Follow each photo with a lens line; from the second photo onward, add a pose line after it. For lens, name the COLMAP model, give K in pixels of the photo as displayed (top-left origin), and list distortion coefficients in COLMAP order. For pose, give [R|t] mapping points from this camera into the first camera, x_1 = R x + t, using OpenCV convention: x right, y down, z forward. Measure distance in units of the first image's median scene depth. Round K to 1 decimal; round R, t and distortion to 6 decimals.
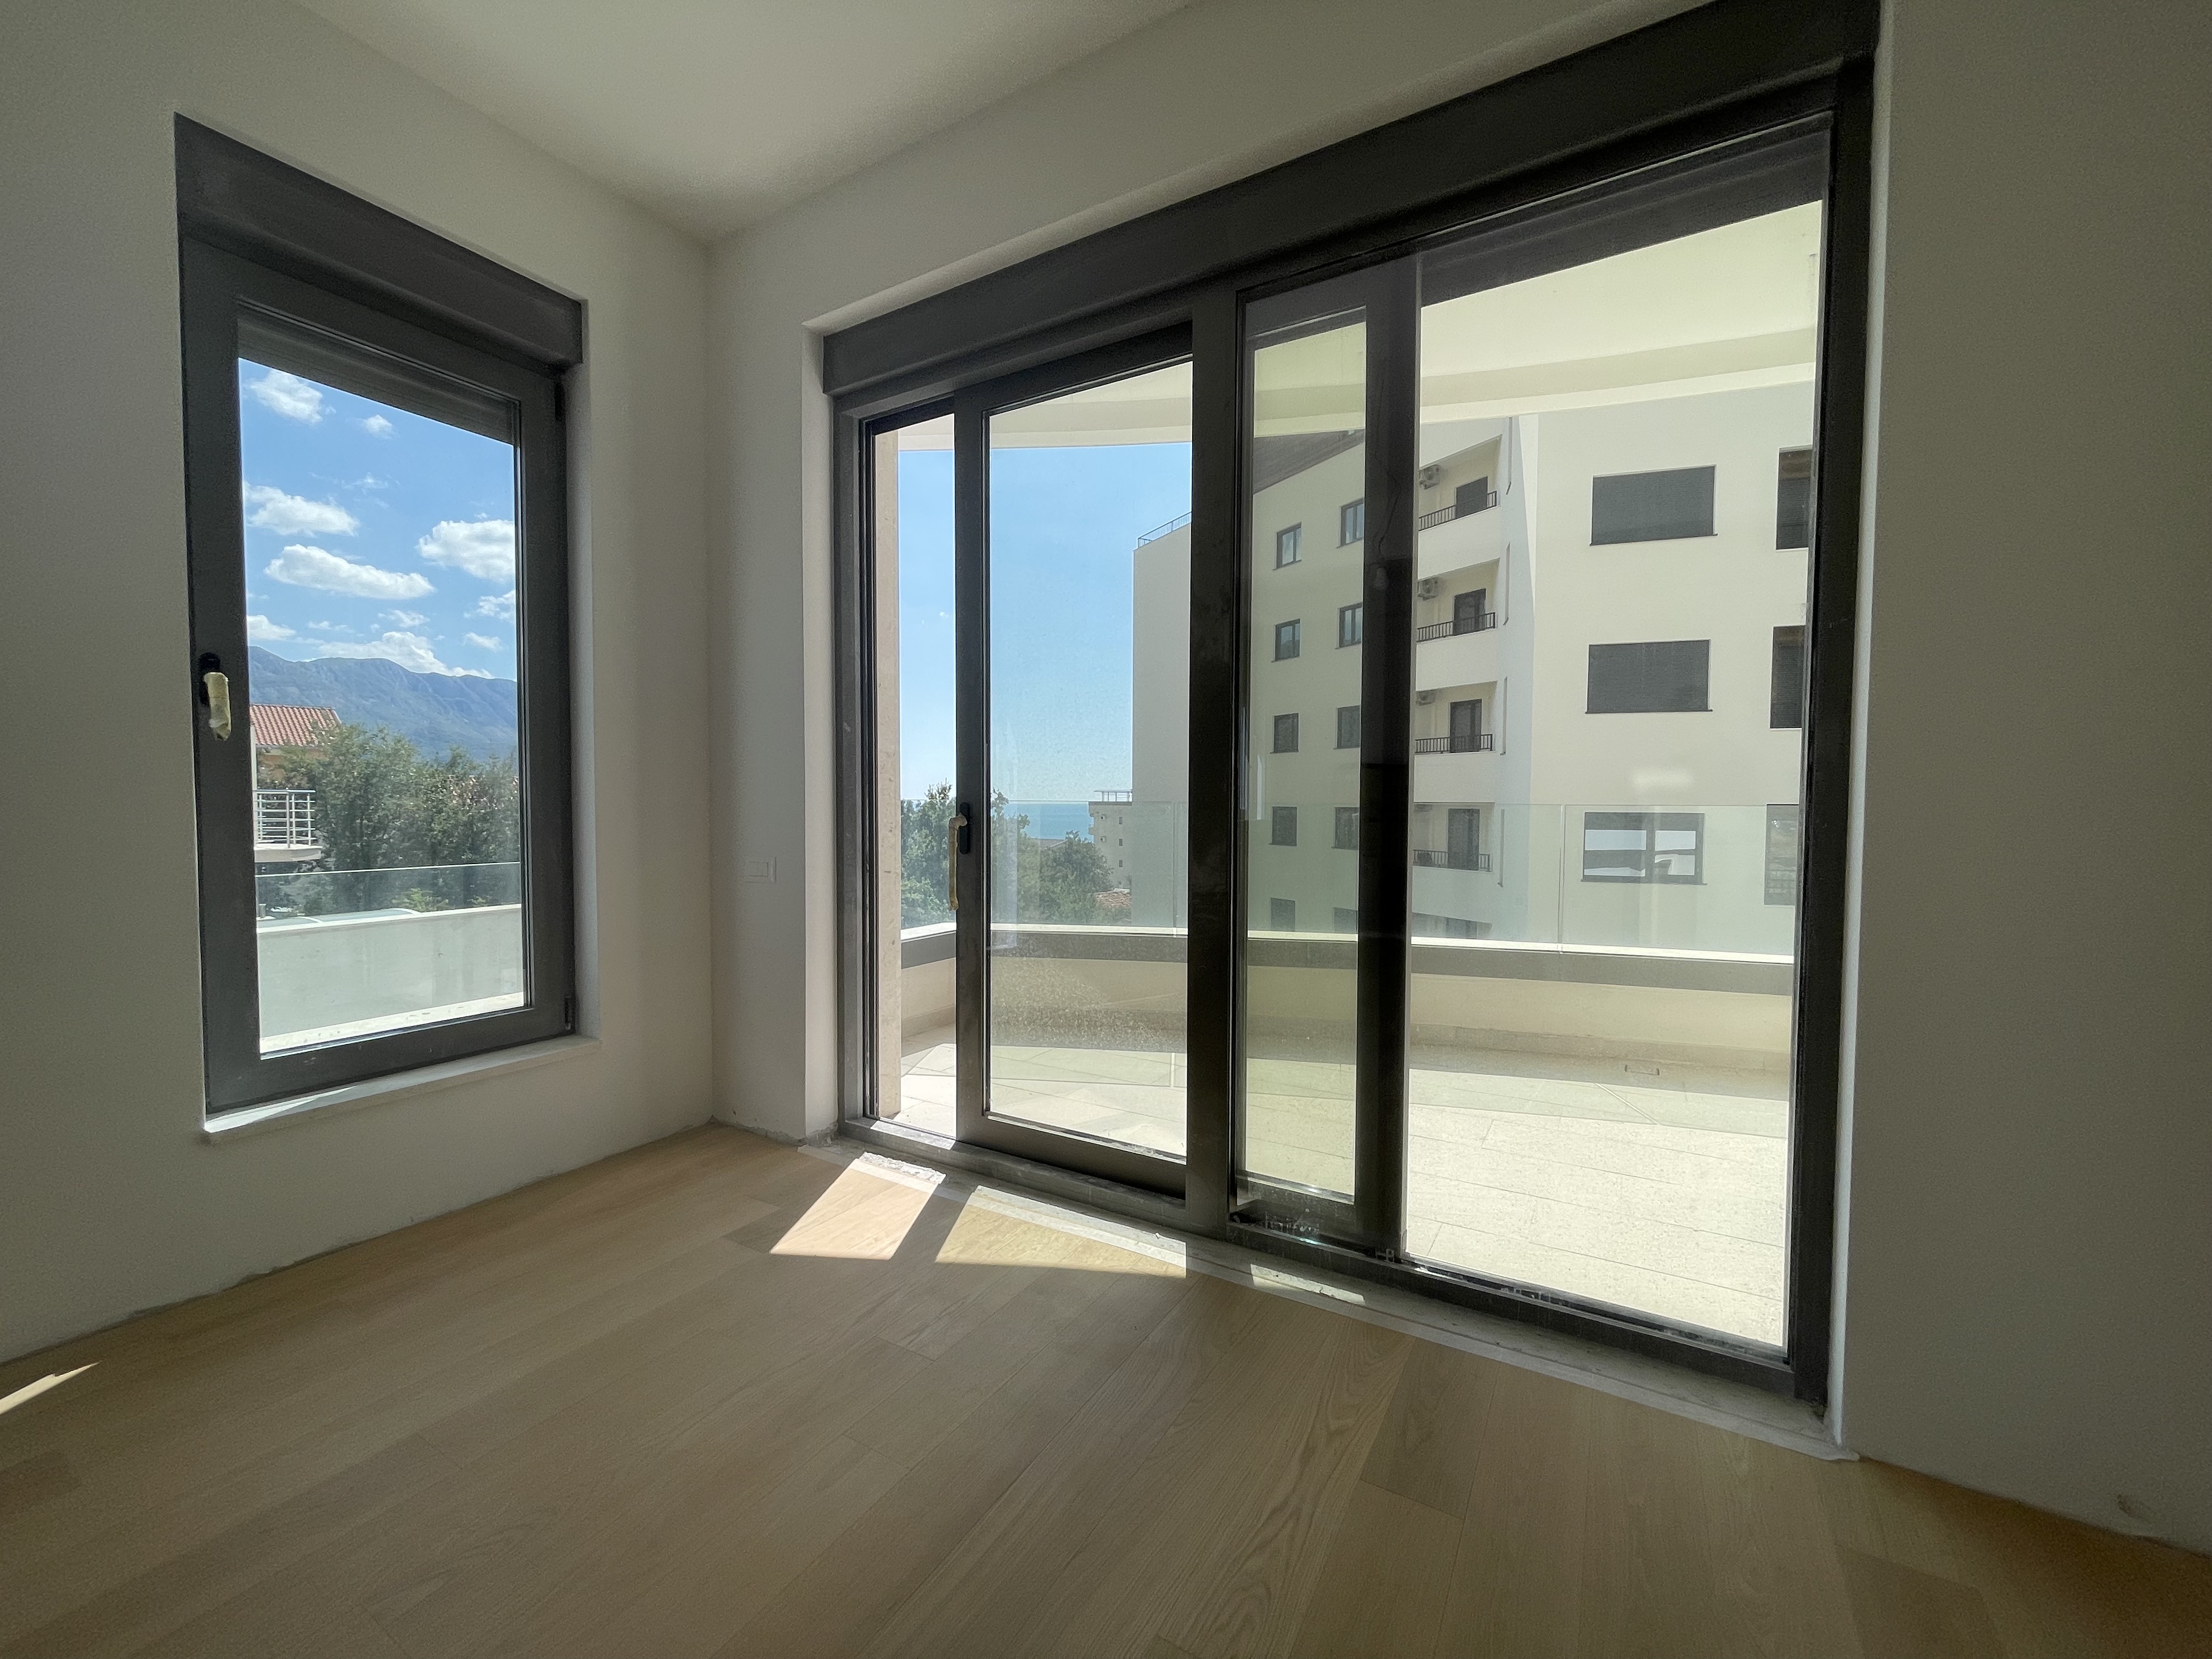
lens RADIAL K [[895.5, 0, 1097.6], [0, 895.5, 833.3], [0, 0, 1]] dist [-0.005287, 0.000602]
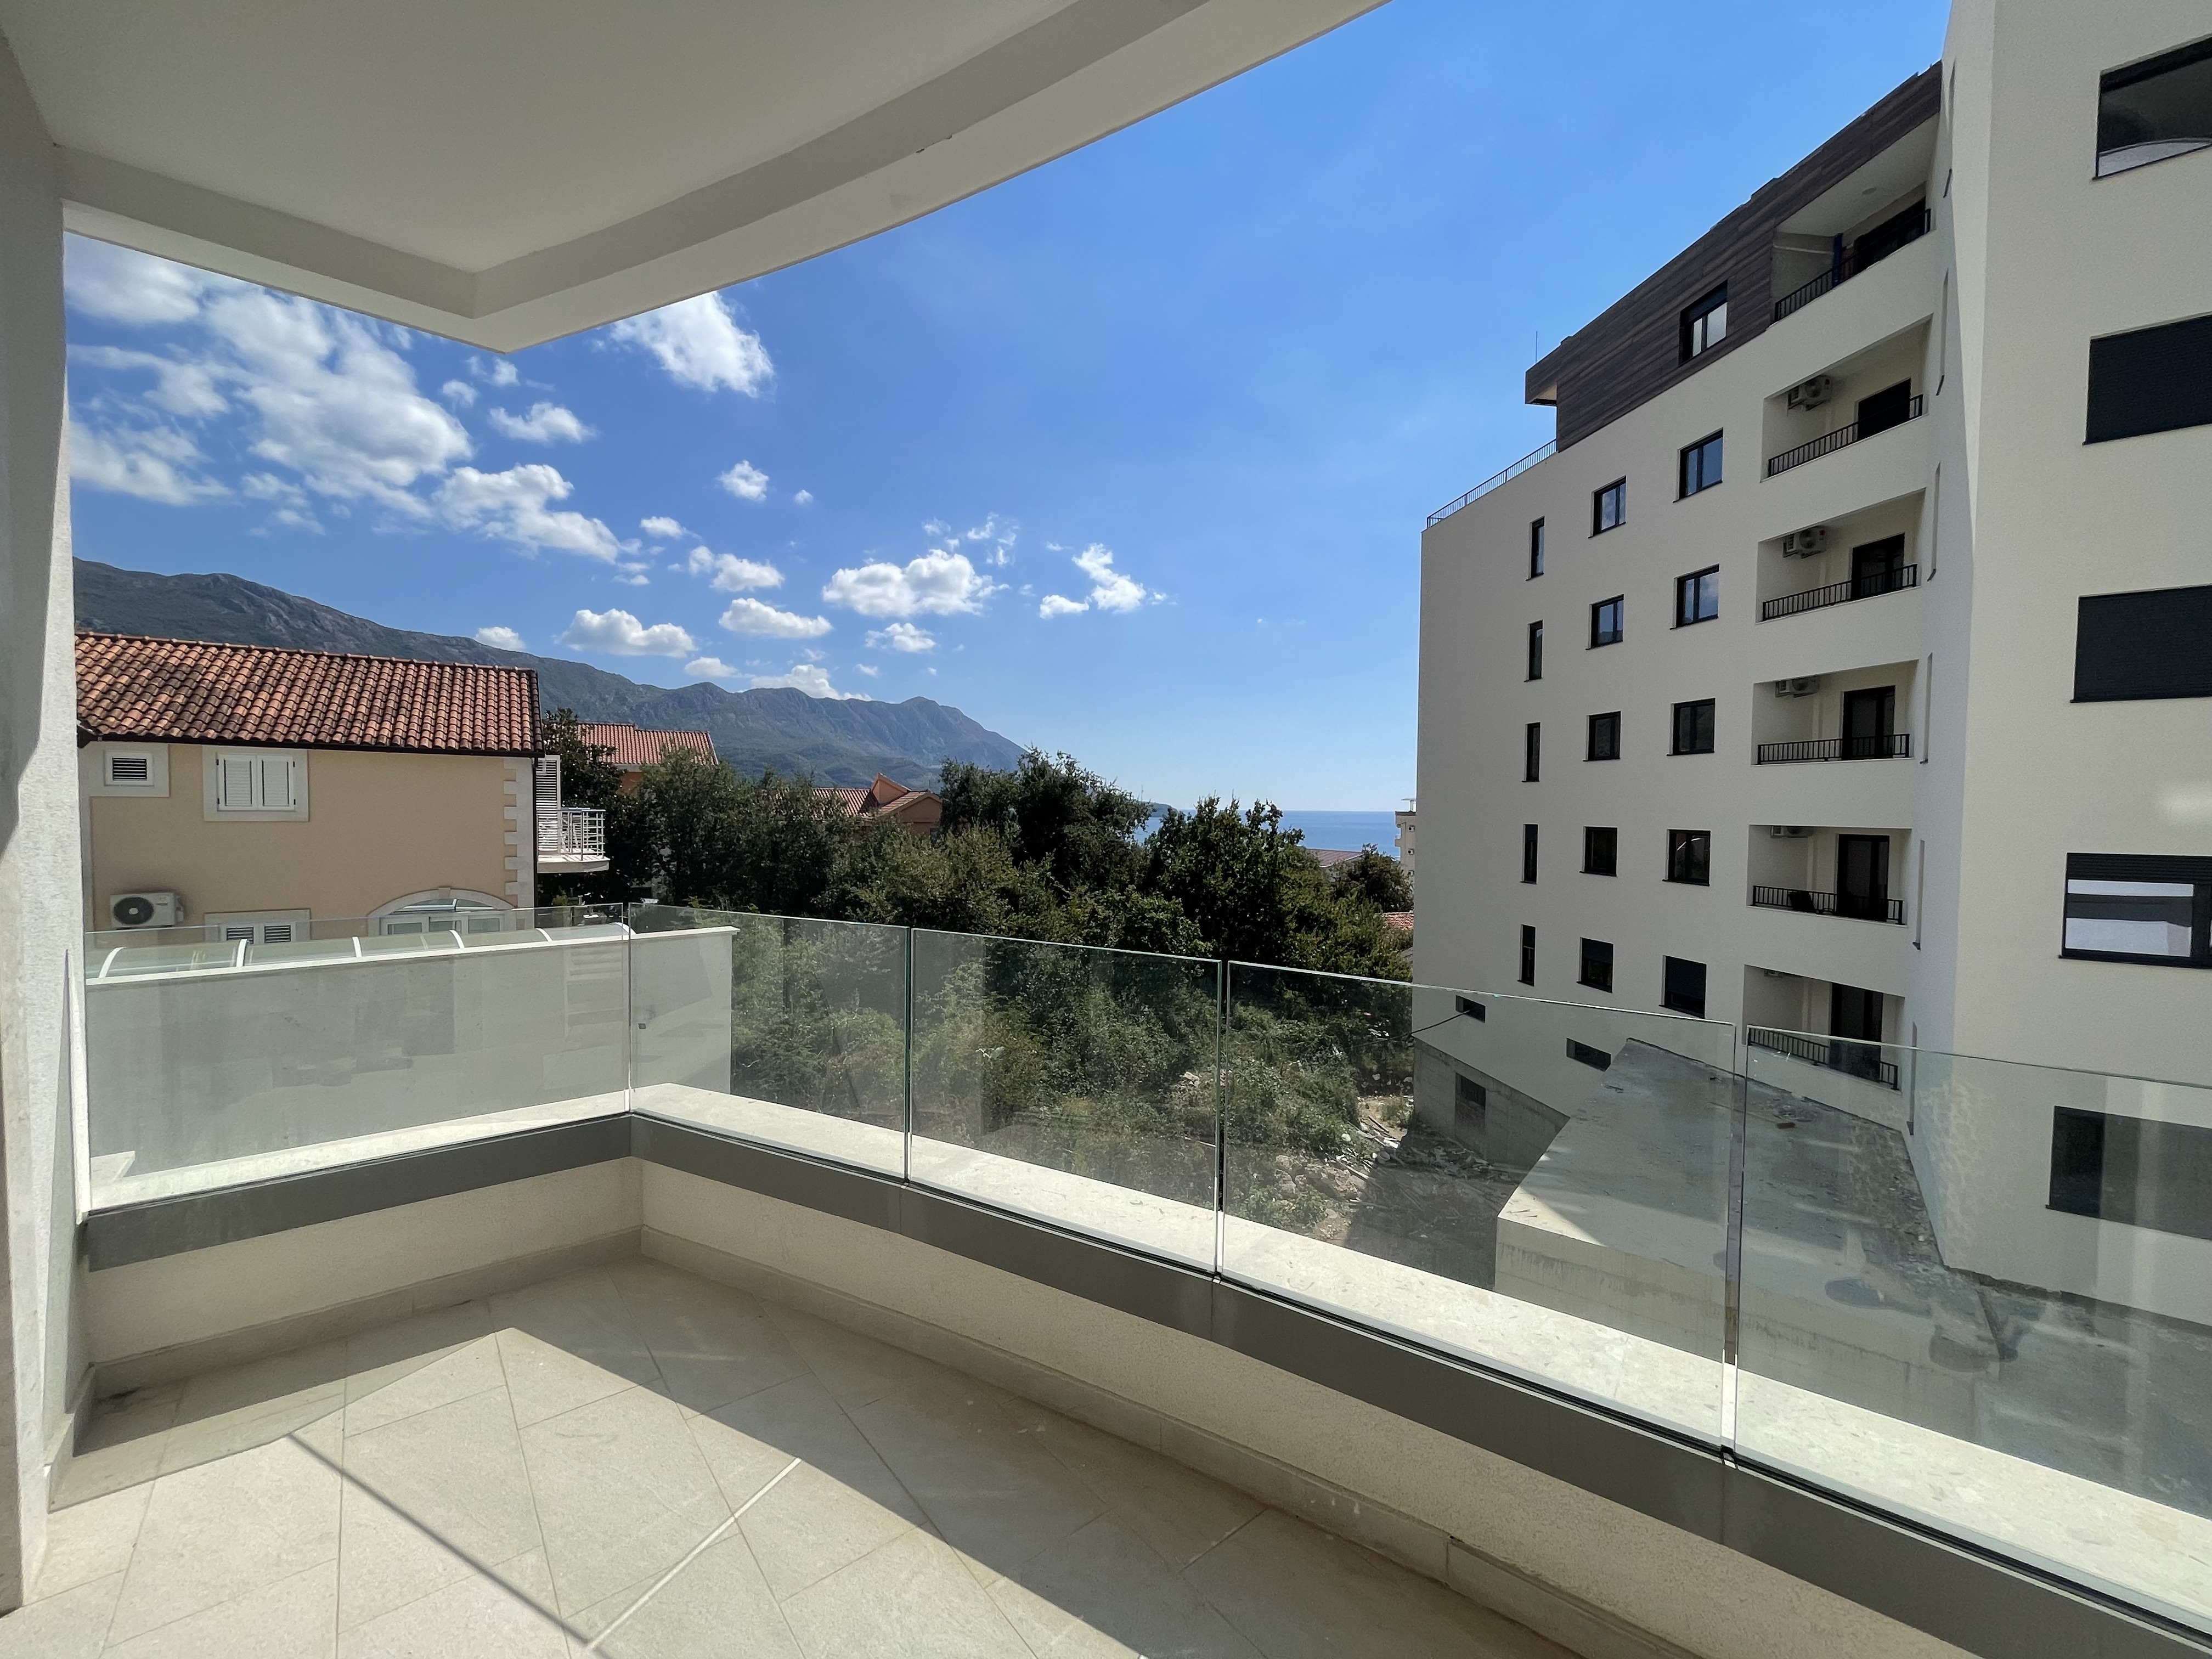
lens RADIAL K [[895.5, 0, 1097.6], [0, 895.5, 833.3], [0, 0, 1]] dist [-0.005287, 0.000602]
pose [[0.940937, 0.014222, -0.338284, 0.560314], [-0.016566, 0.999855, -0.004043, -0.138219], [0.338177, 0.009409, 0.941035, 0.842850]]
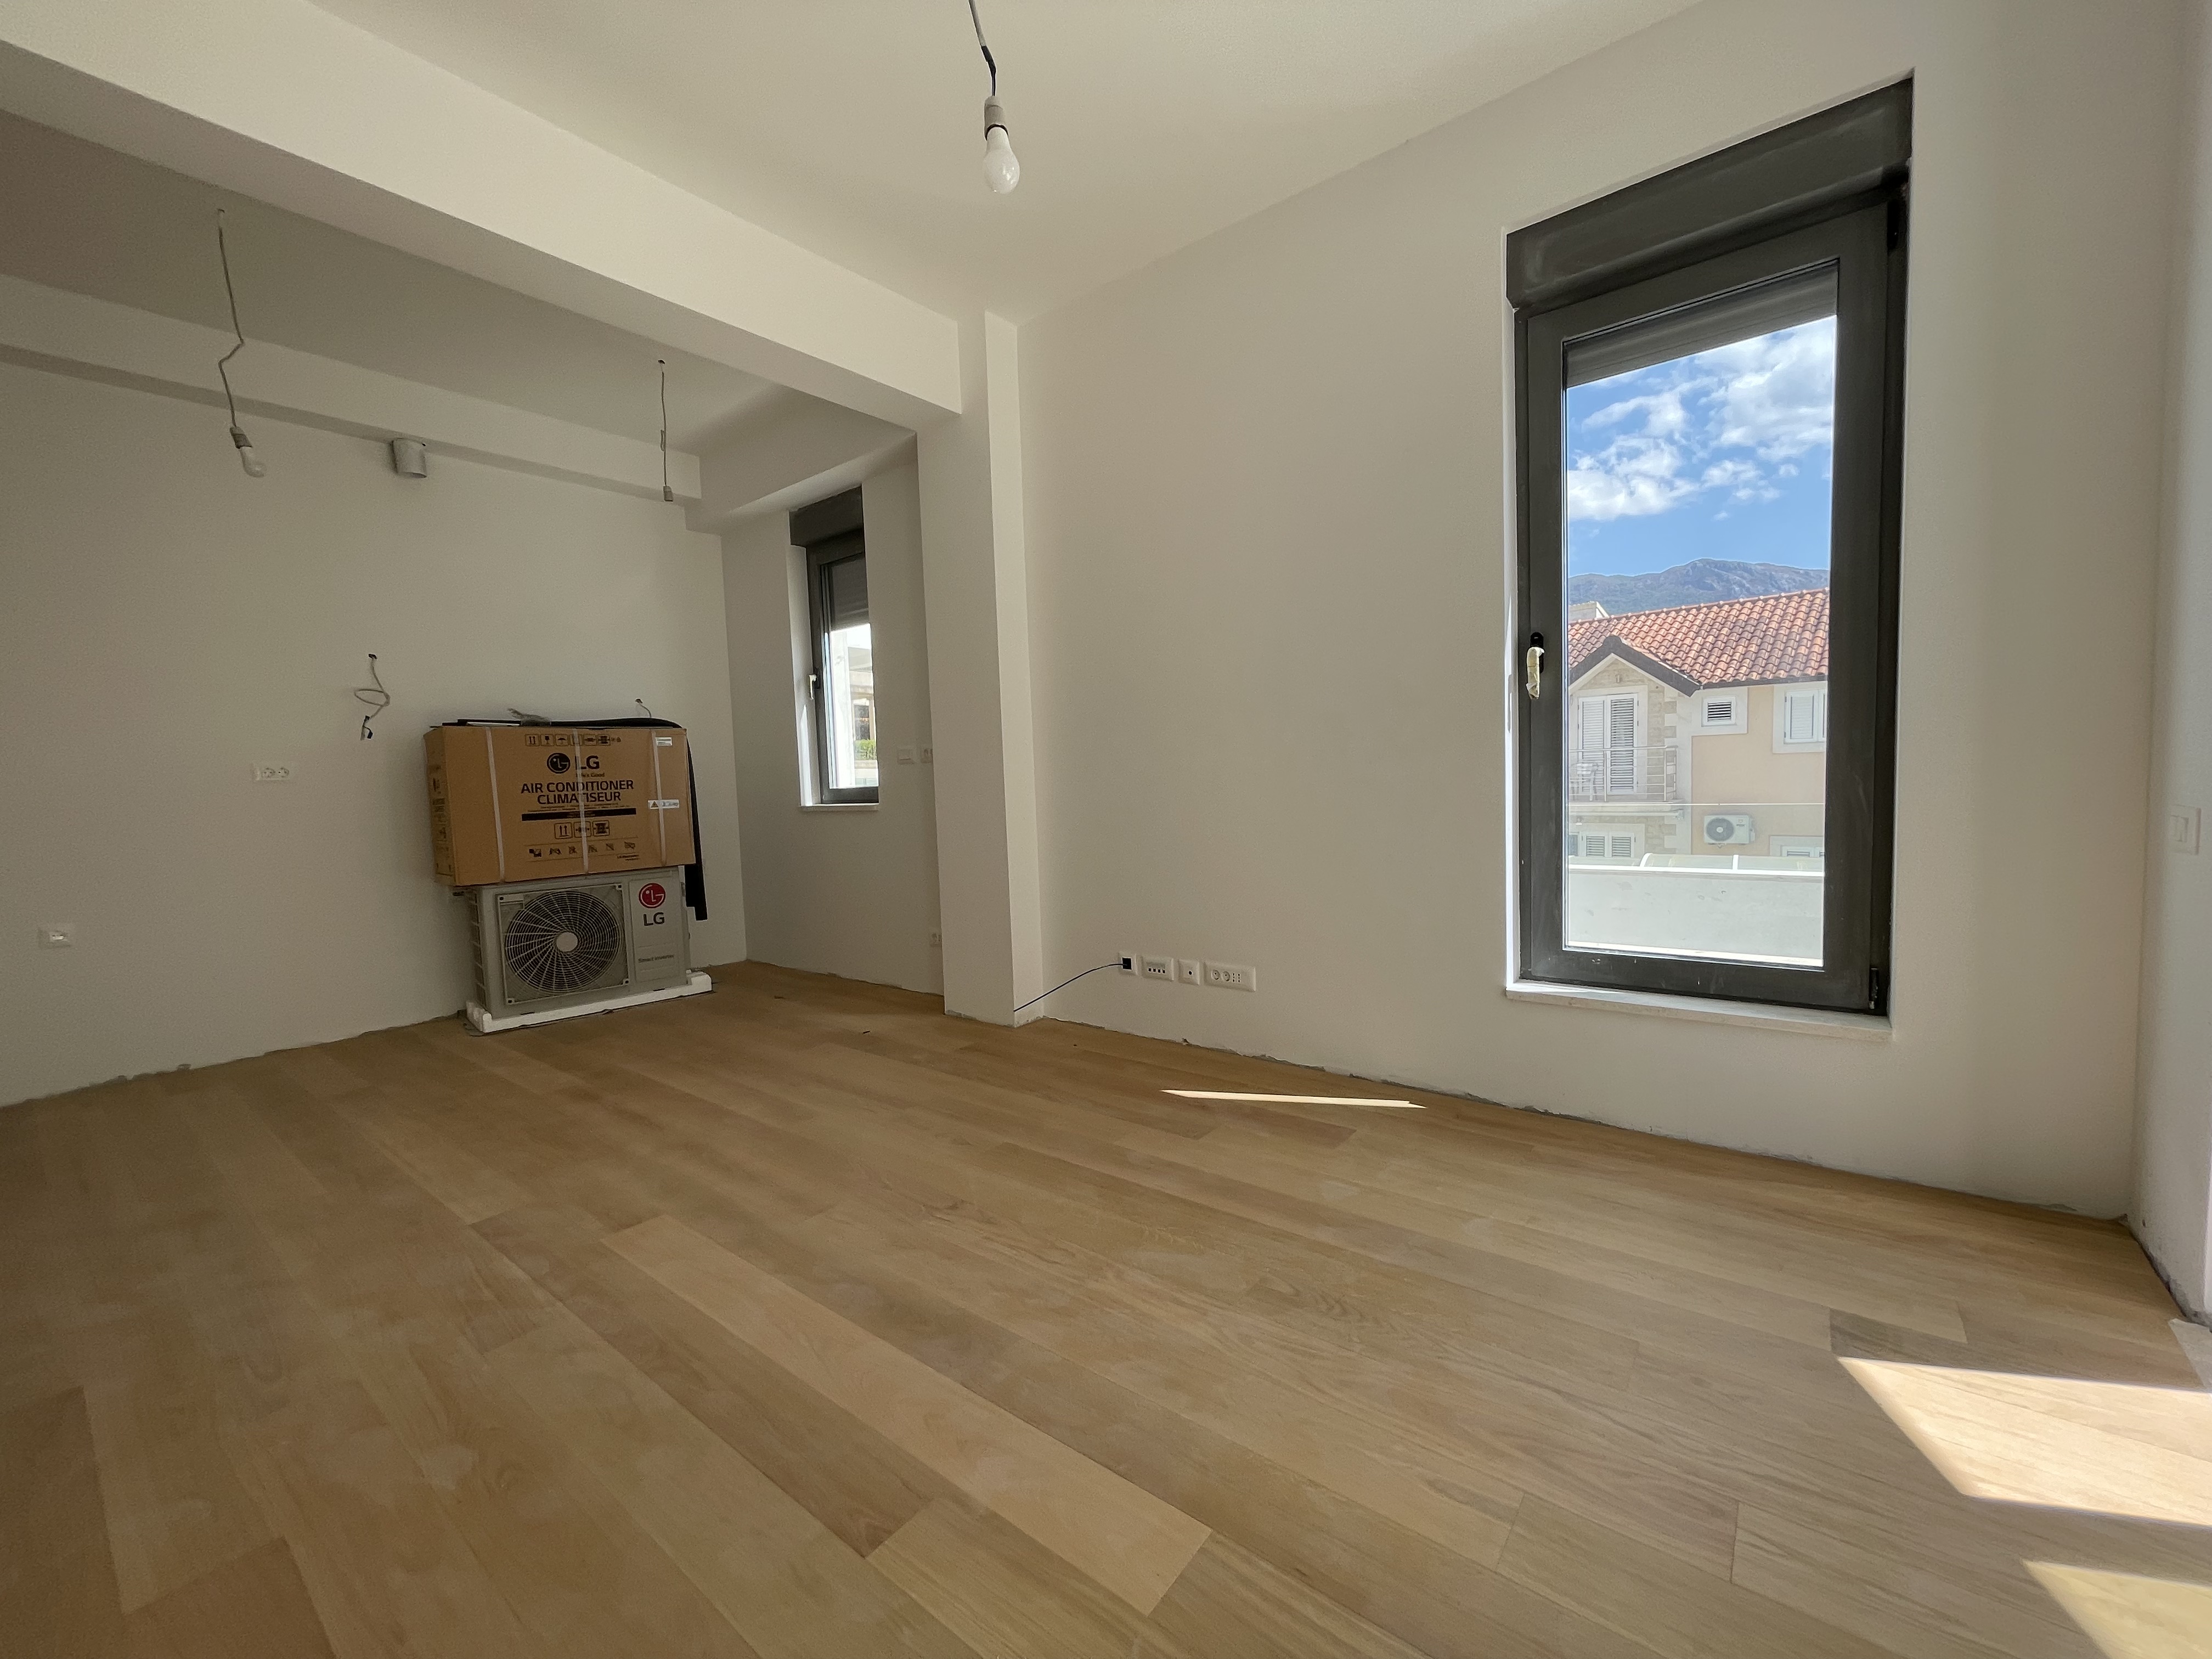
lens RADIAL K [[890.5, 0, 1099.1], [0, 890.5, 833.7], [0, 0, 1]] dist [-0.002438, 0.000051]
pose [[-0.135675, 0.064030, -0.988682, 0.292622], [-0.000280, 0.997907, 0.064666, 0.006250], [0.990753, 0.009051, -0.135373, 0.387766]]
